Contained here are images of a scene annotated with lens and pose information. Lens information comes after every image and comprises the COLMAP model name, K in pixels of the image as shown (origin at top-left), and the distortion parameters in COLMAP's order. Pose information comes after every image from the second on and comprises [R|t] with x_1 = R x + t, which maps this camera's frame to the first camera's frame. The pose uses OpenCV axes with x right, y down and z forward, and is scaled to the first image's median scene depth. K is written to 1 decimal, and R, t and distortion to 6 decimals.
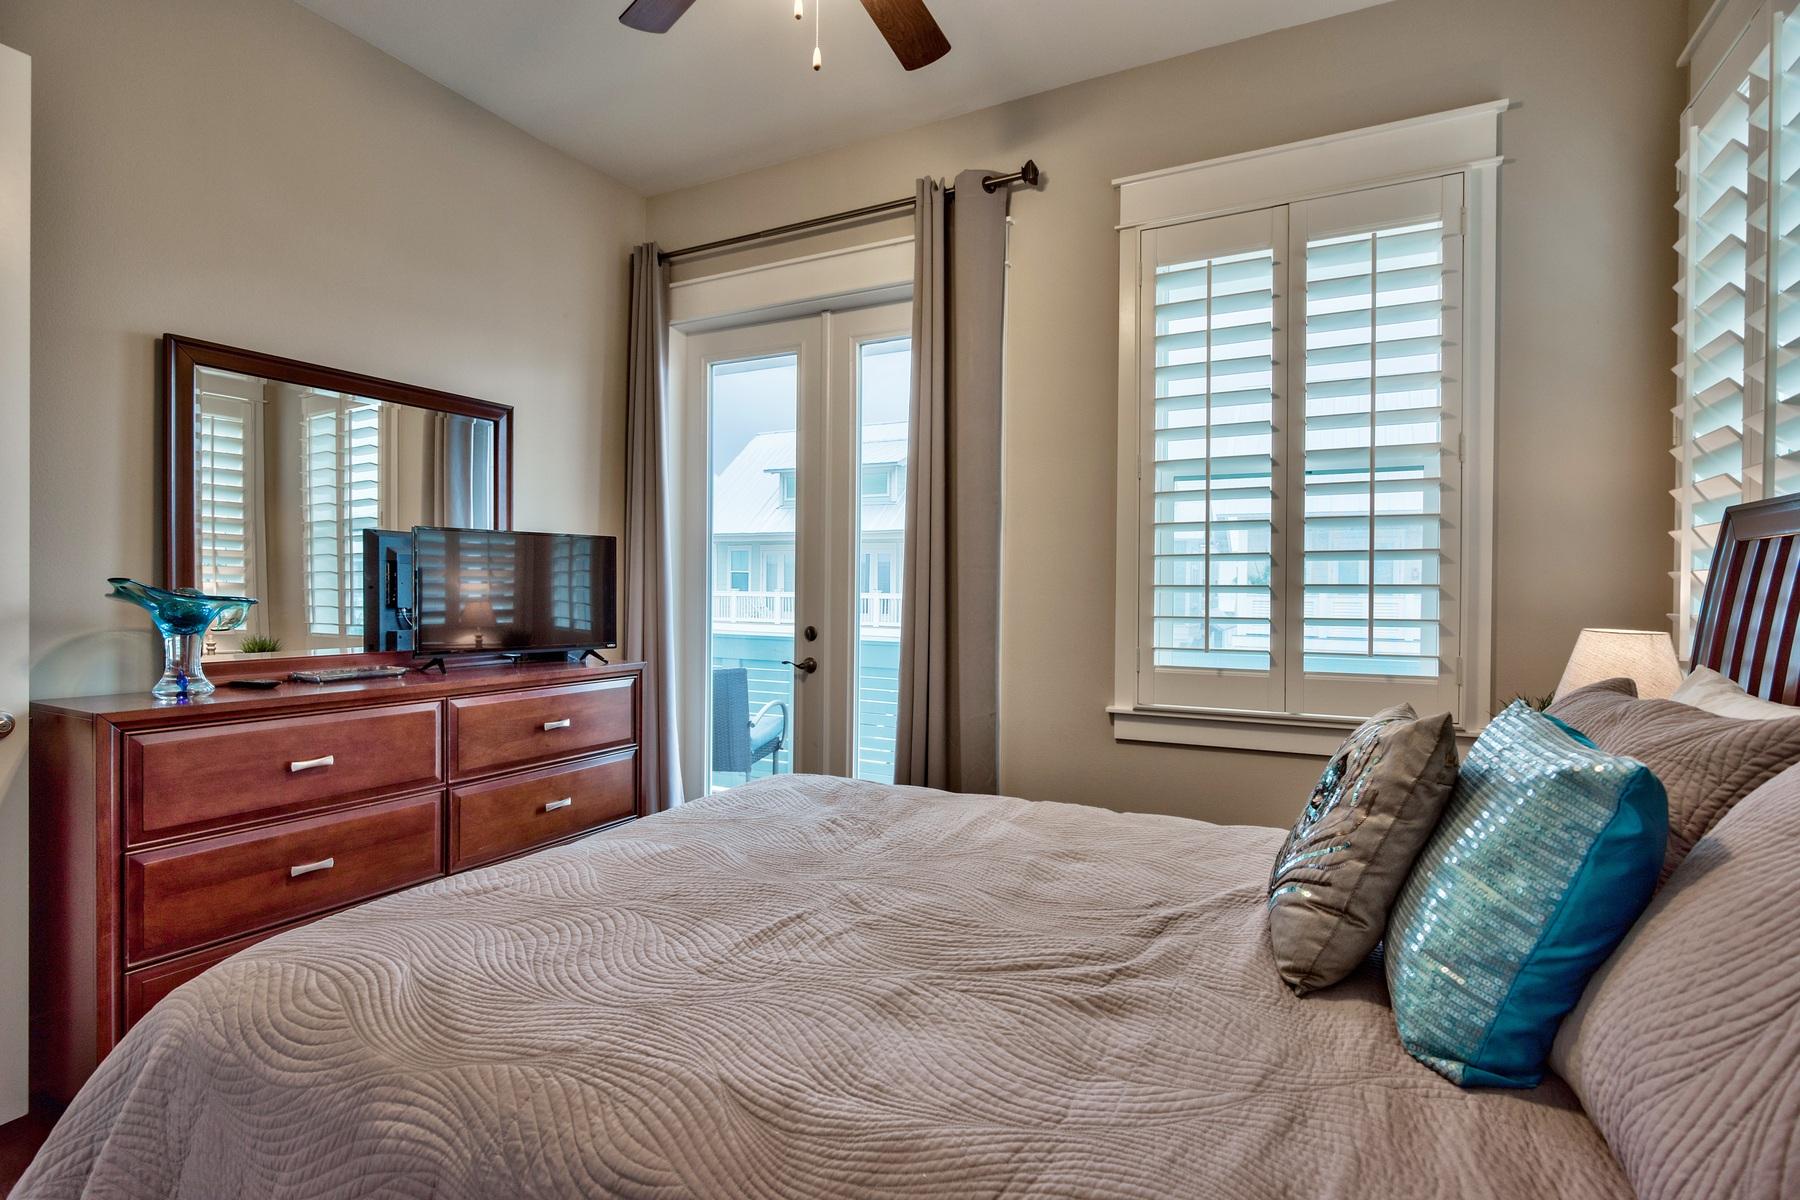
lens RADIAL K [[884.7, 0, 945.7], [0, 884.7, 596.4], [0, 0, 1]] dist [0.002456, -0.003227]
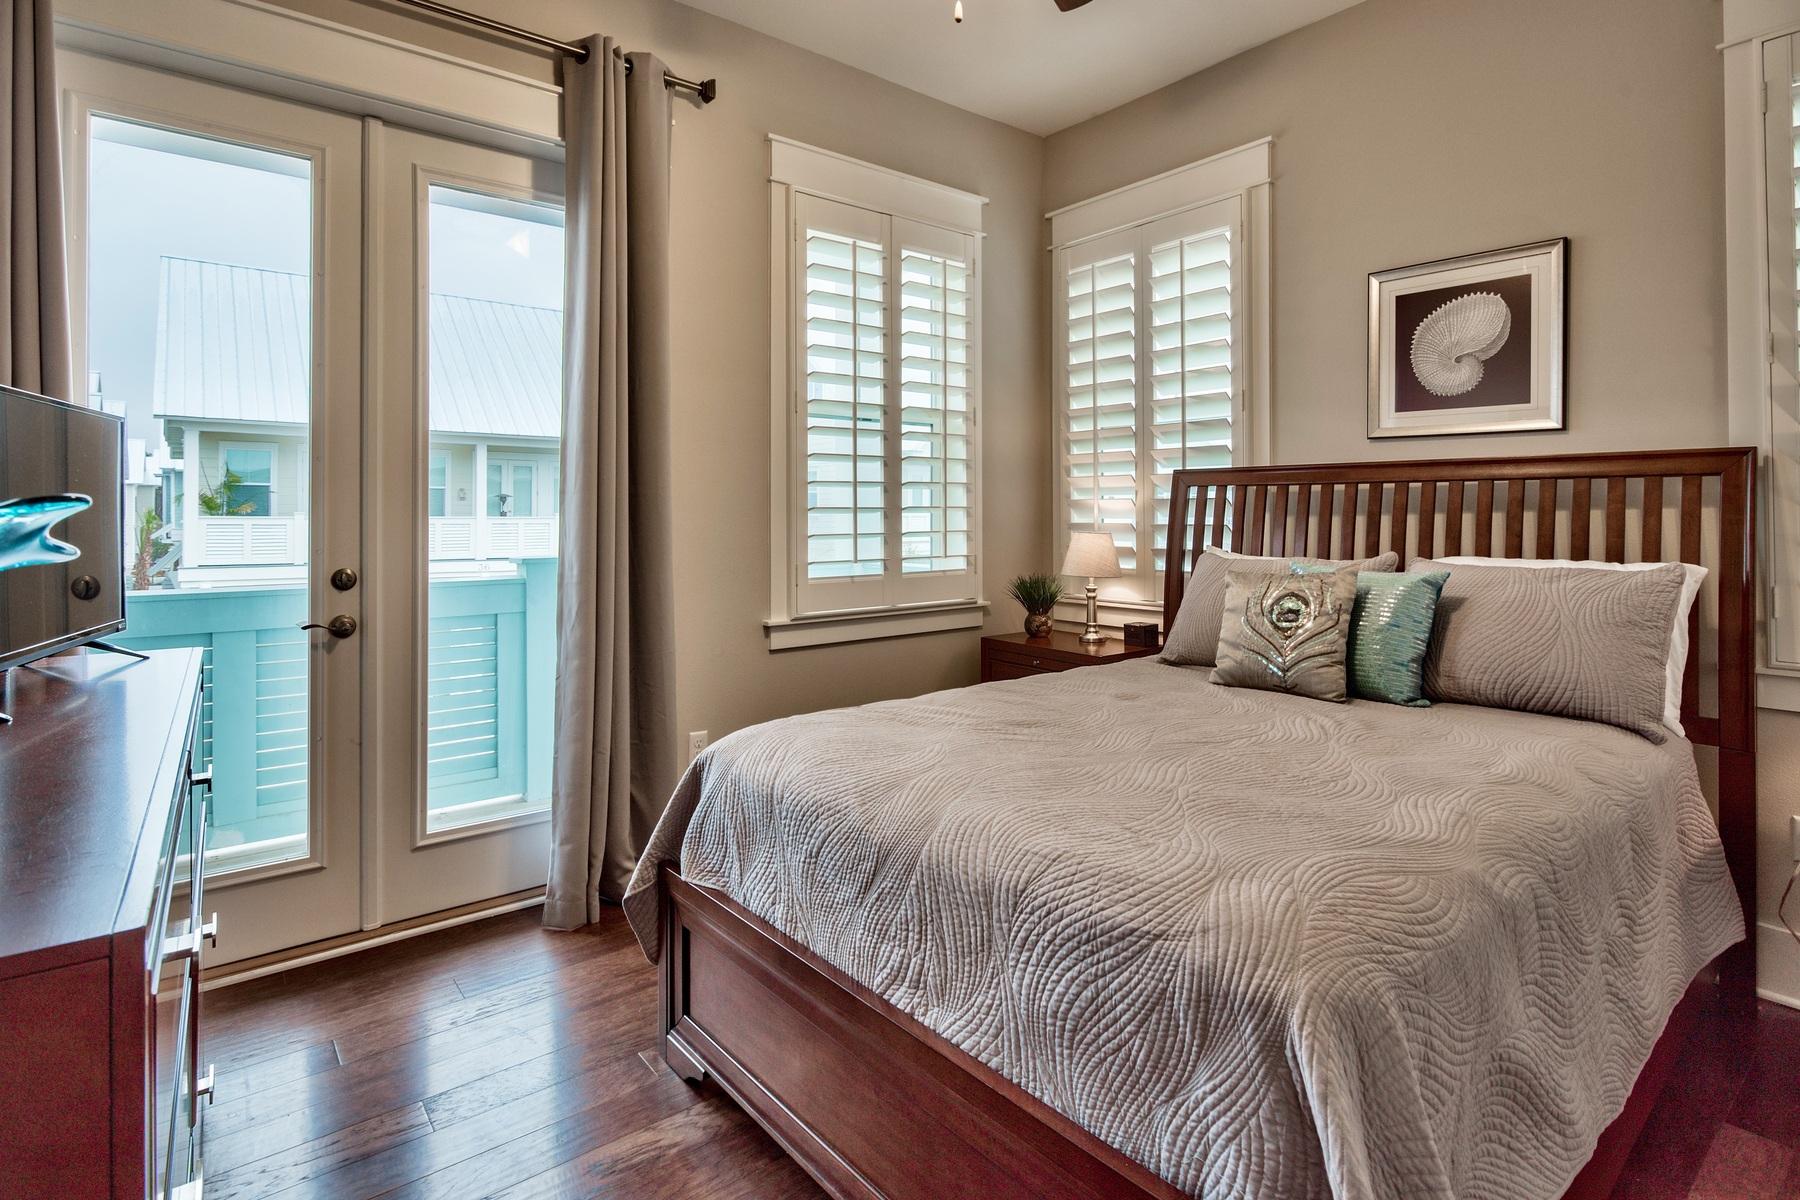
lens RADIAL K [[884.7, 0, 954.0], [0, 884.7, 511.6], [0, 0, 1]] dist [0.002456, -0.003227]
pose [[0.410446, -0.005118, 0.911870, -0.755569], [0.015148, 0.999885, -0.001207, -0.003443], [-0.911759, 0.014308, 0.410476, 0.381554]]
